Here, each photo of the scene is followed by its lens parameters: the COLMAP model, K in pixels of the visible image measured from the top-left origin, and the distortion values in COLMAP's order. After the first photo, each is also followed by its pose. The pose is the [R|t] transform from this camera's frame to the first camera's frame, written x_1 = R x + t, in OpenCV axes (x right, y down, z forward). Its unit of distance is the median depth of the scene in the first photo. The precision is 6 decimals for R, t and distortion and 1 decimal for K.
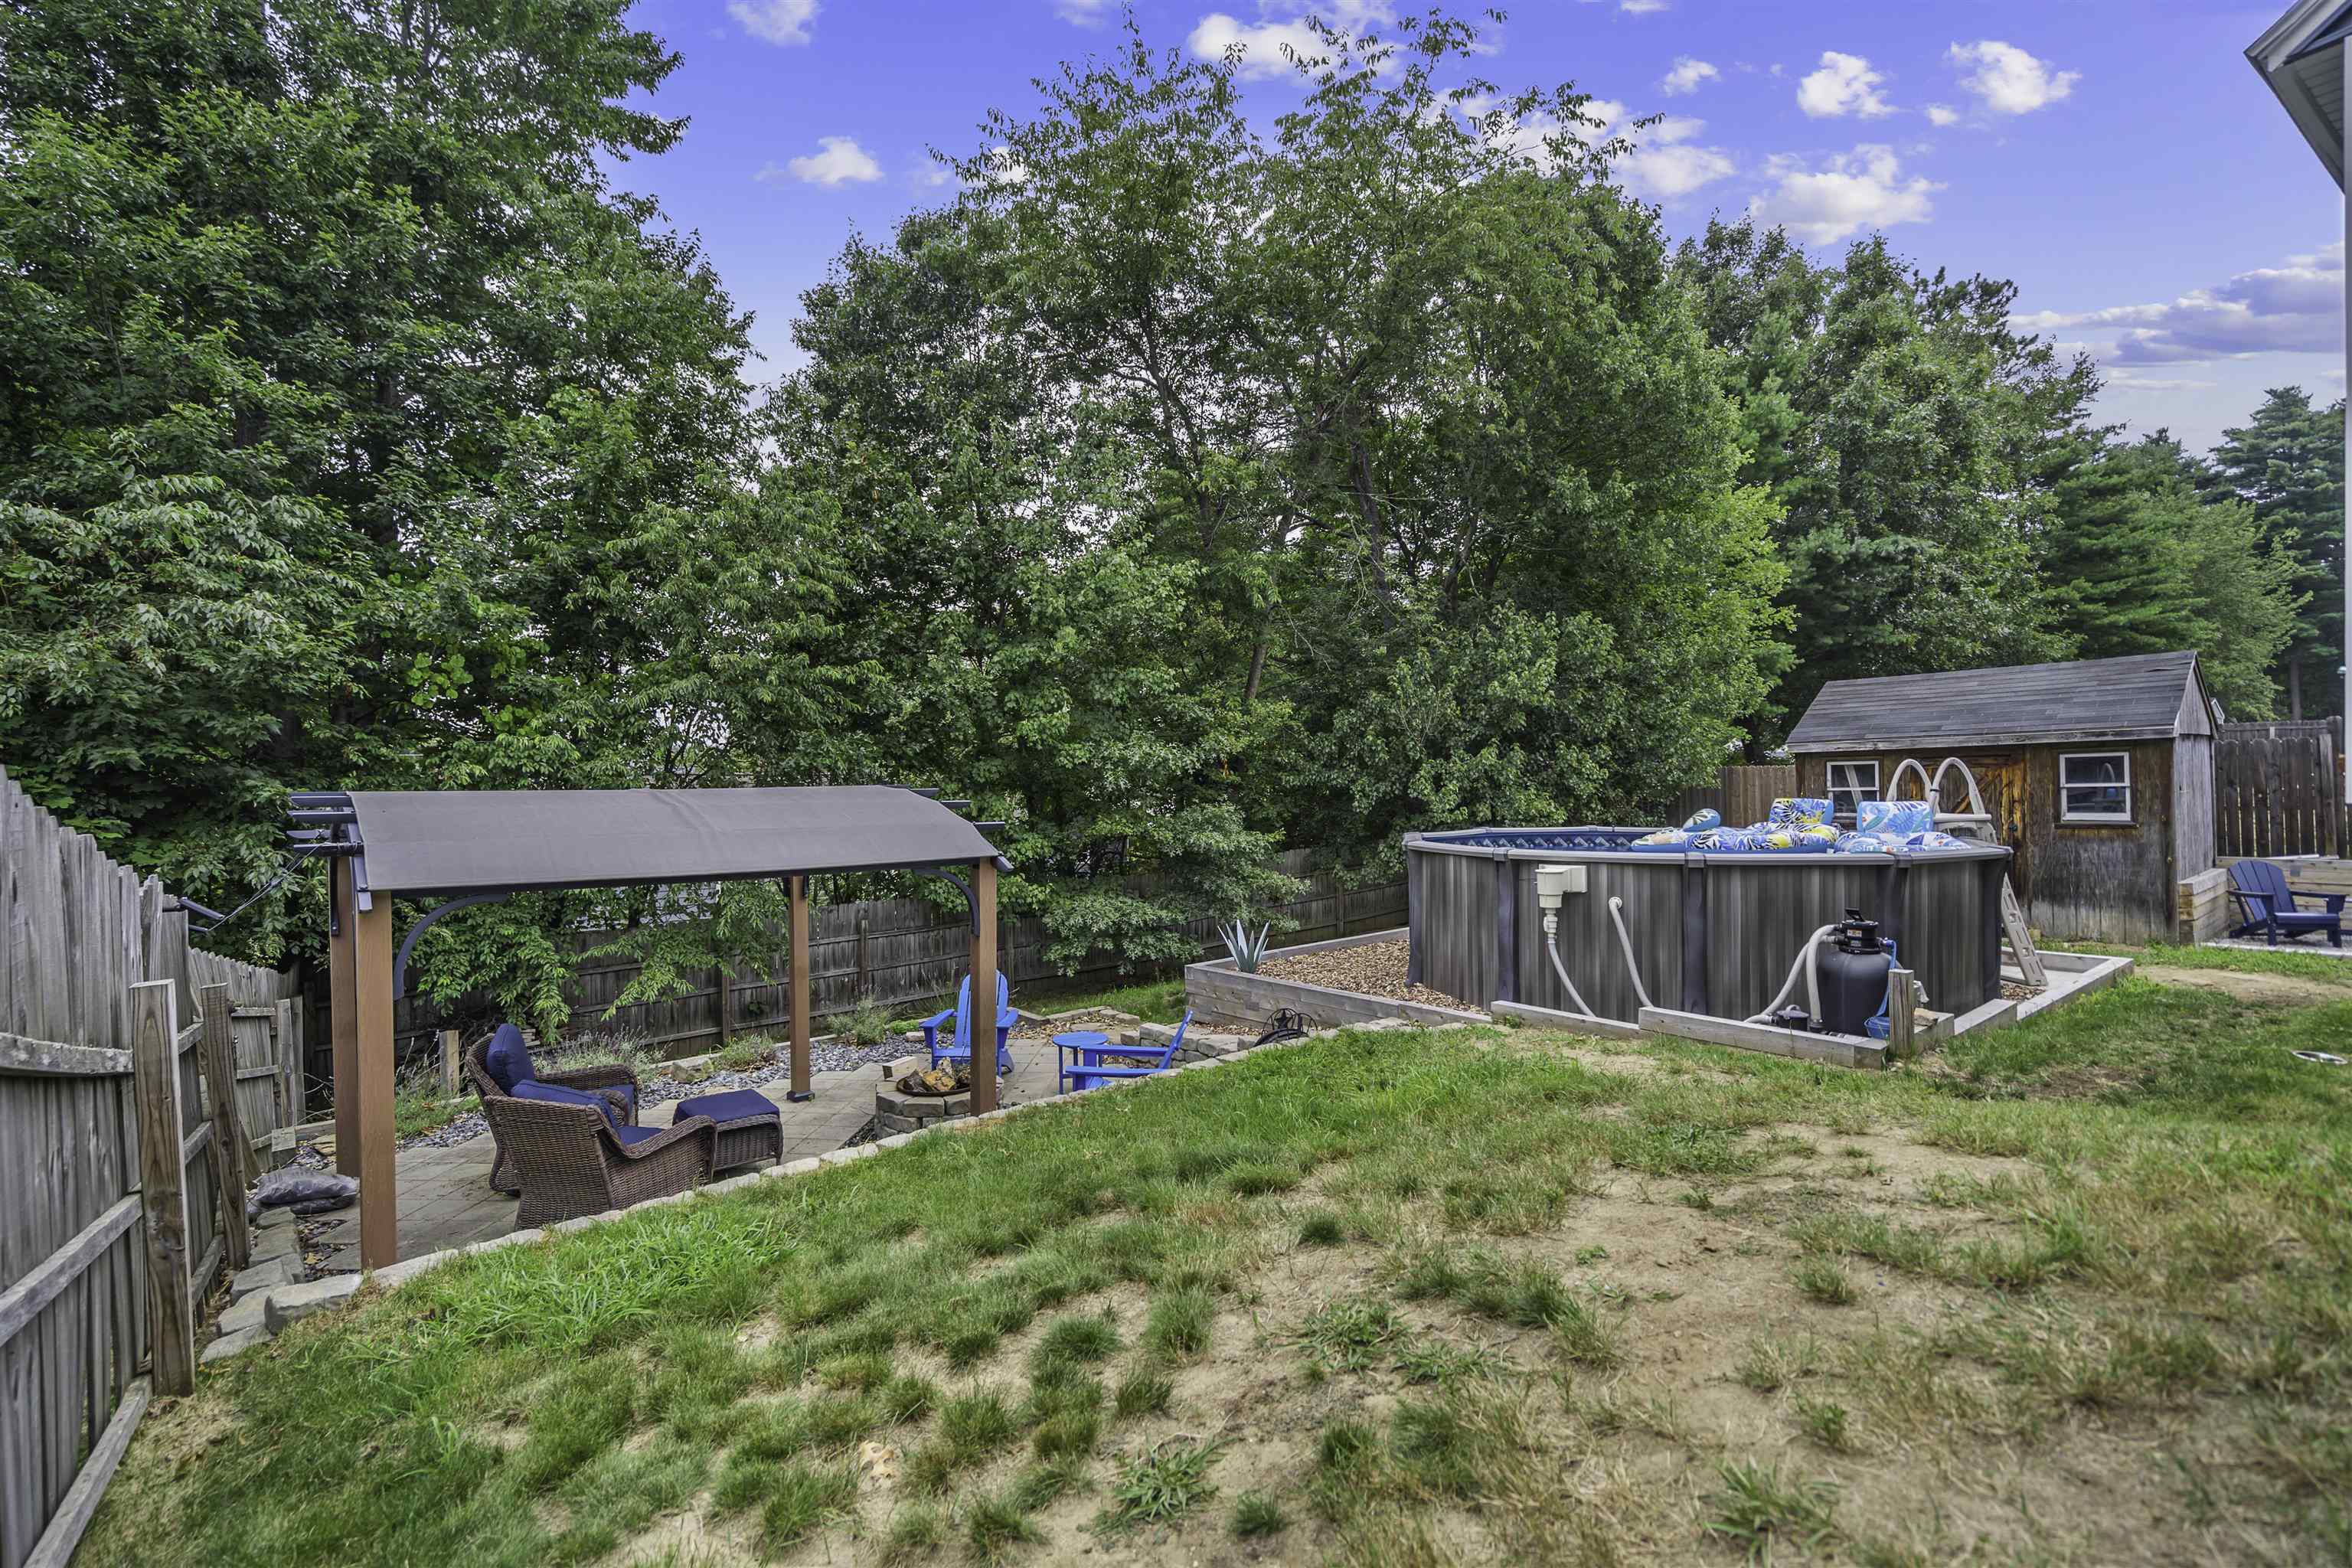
lens RADIAL K [[1076.4, 0, 1175.7], [0, 1076.4, 793.7], [0, 0, 1]] dist [-0.004591, 0.001980]
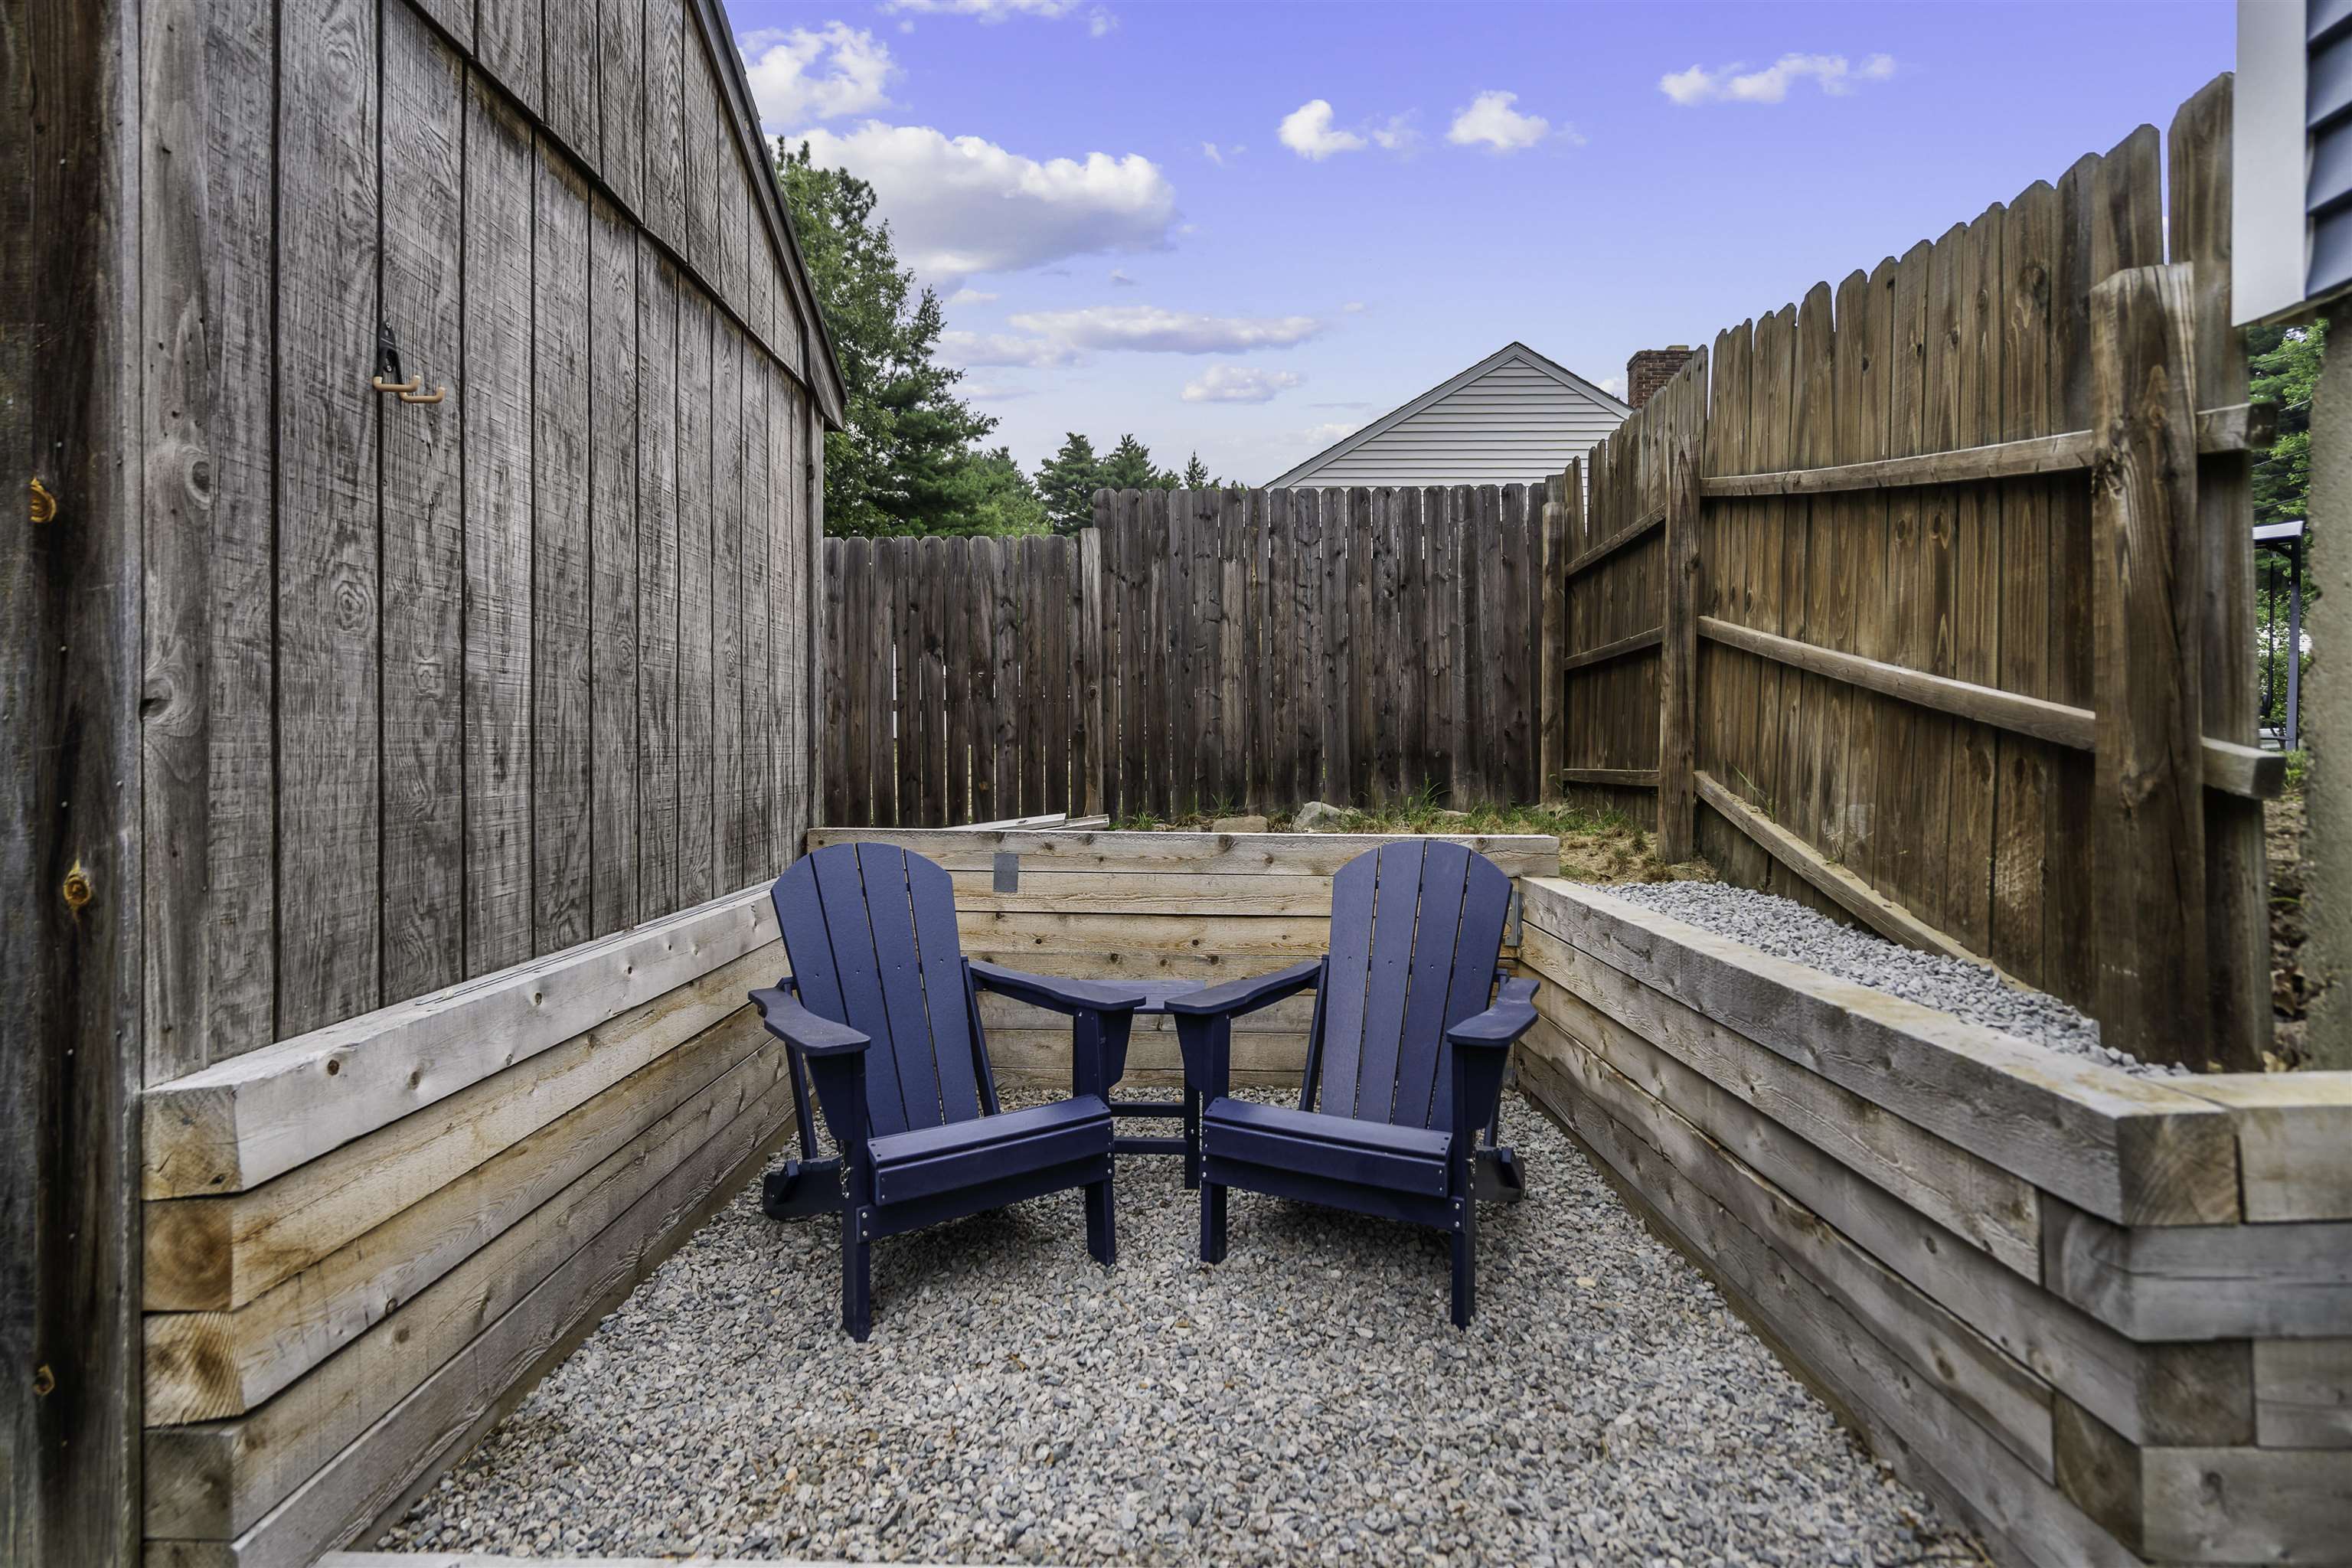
lens RADIAL K [[1076.4, 0, 1172.5], [0, 1076.4, 767.8], [0, 0, 1]] dist [-0.004591, 0.001980]
pose [[0.626098, 0.020274, 0.779481, 0.248711], [-0.026584, 0.999636, -0.004648, 0.012749], [-0.779291, -0.017811, 0.626409, 0.230918]]
